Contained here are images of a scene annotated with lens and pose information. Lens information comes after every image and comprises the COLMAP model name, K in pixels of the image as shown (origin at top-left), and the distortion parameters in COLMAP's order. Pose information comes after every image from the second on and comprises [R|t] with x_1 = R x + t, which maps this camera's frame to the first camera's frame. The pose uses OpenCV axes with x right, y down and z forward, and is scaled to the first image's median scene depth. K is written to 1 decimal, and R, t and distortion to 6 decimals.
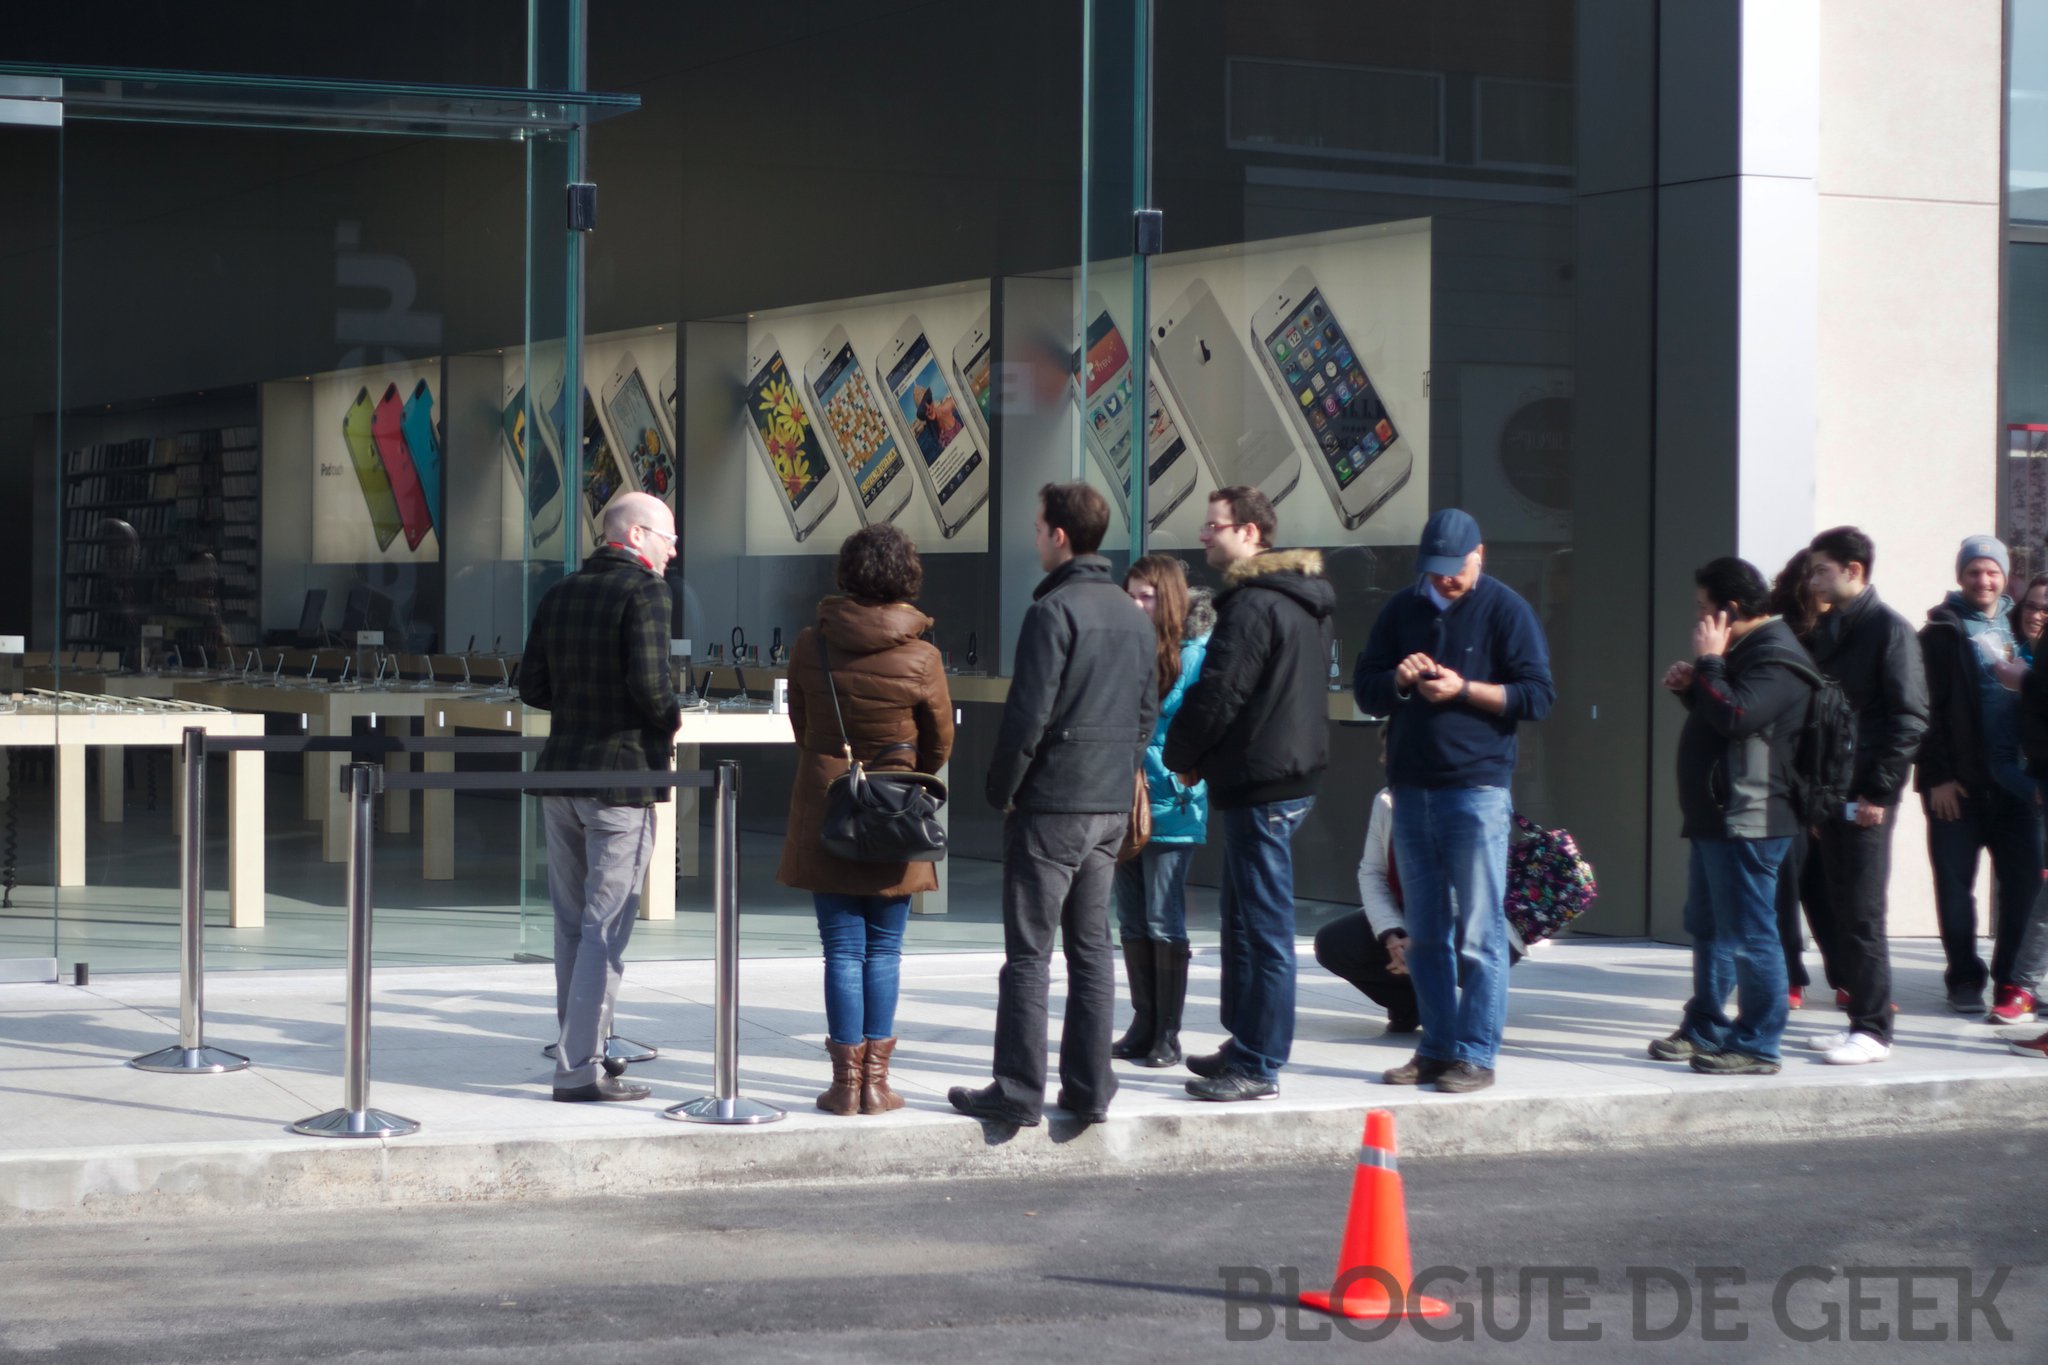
lens RADIAL K [[4874.7, 0, 1023.8], [0, 4874.7, 685.9], [0, 0, 1]] dist [-0.042715, 0.000000]
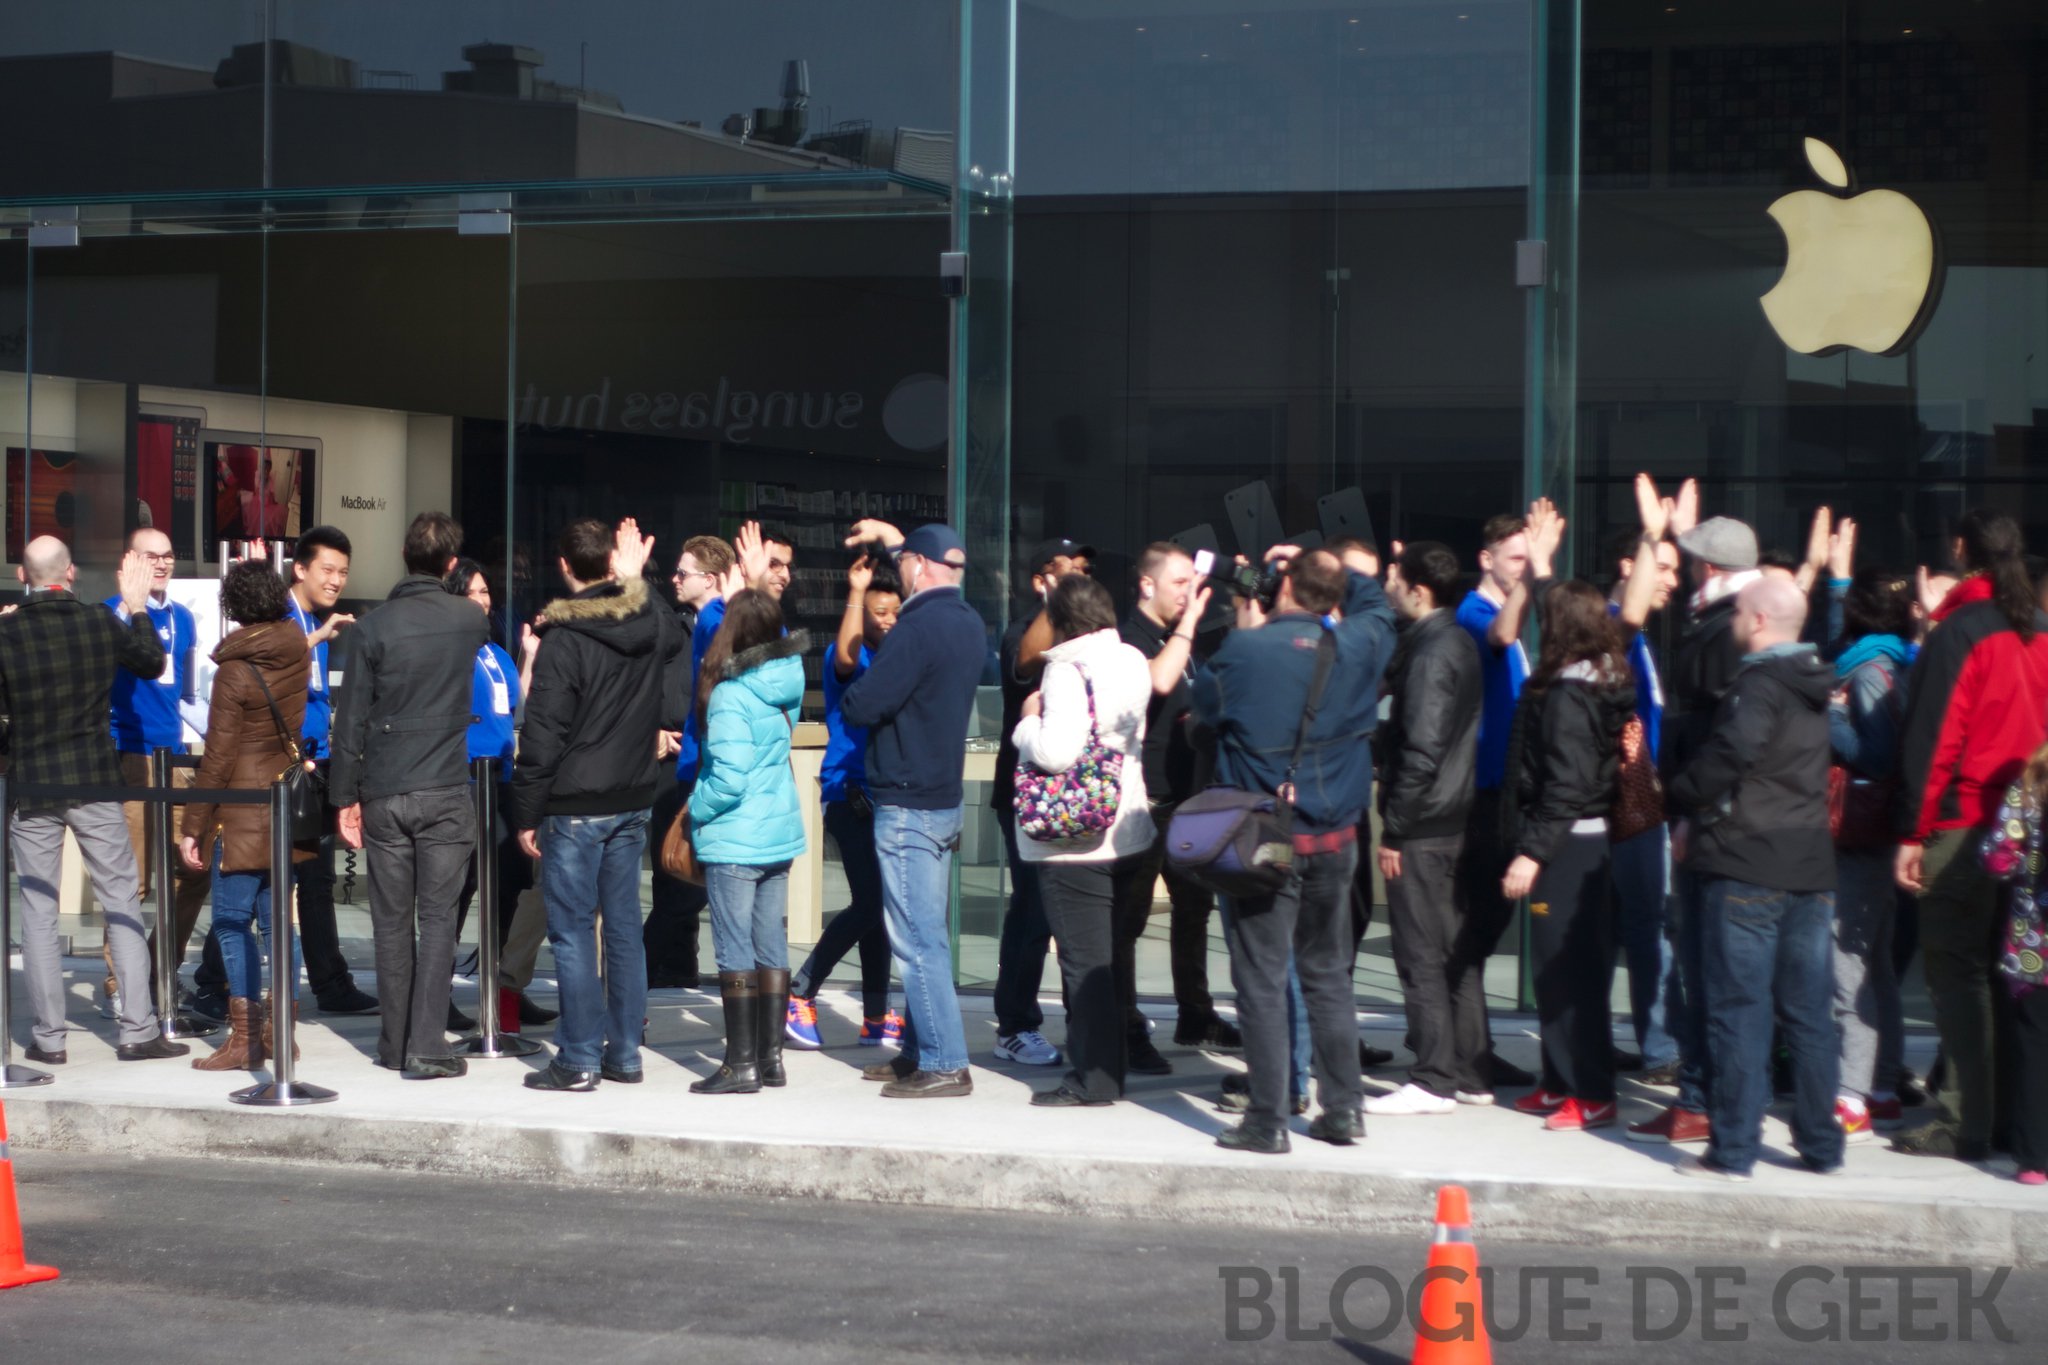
lens RADIAL K [[4874.7, 0, 1032.3], [0, 4874.7, 671.5], [0, 0, 1]] dist [-0.042715, 0.000000]
pose [[0.672473, 0.007529, -0.740083, 0.854159], [-0.017577, 0.999829, -0.005800, -0.006583], [0.739913, 0.016909, 0.672490, 0.357024]]
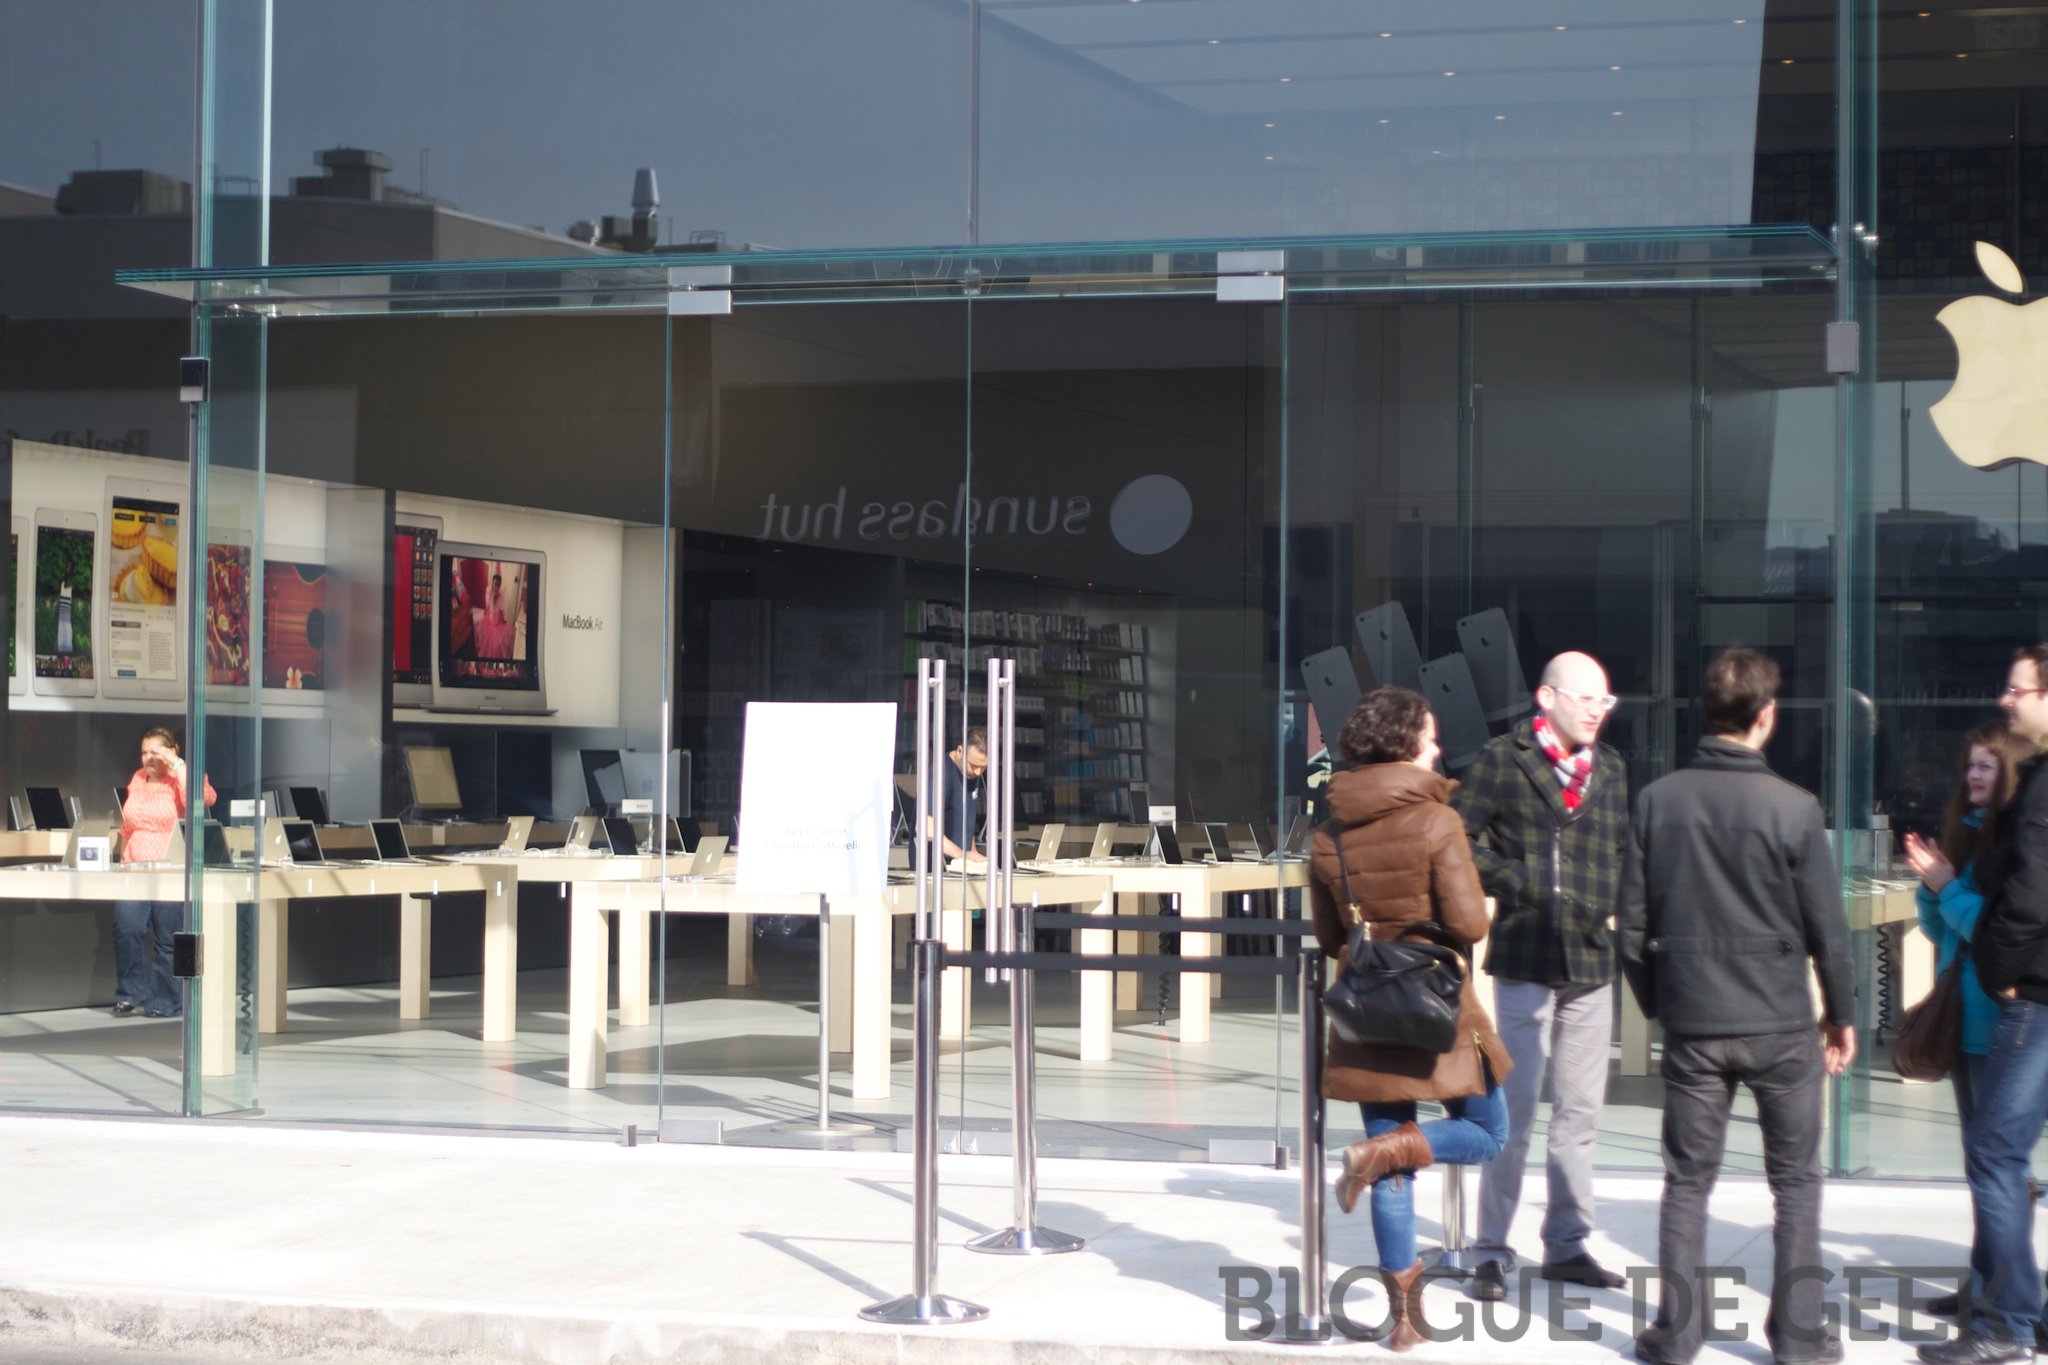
lens RADIAL K [[4874.7, 0, 1017.2], [0, 4874.7, 691.1], [0, 0, 1]] dist [-0.042715, 0.000000]
pose [[0.730969, -0.009759, -0.682341, 0.510443], [-0.014168, 0.999465, -0.029473, -0.005601], [0.682264, 0.031211, 0.730439, 0.272838]]
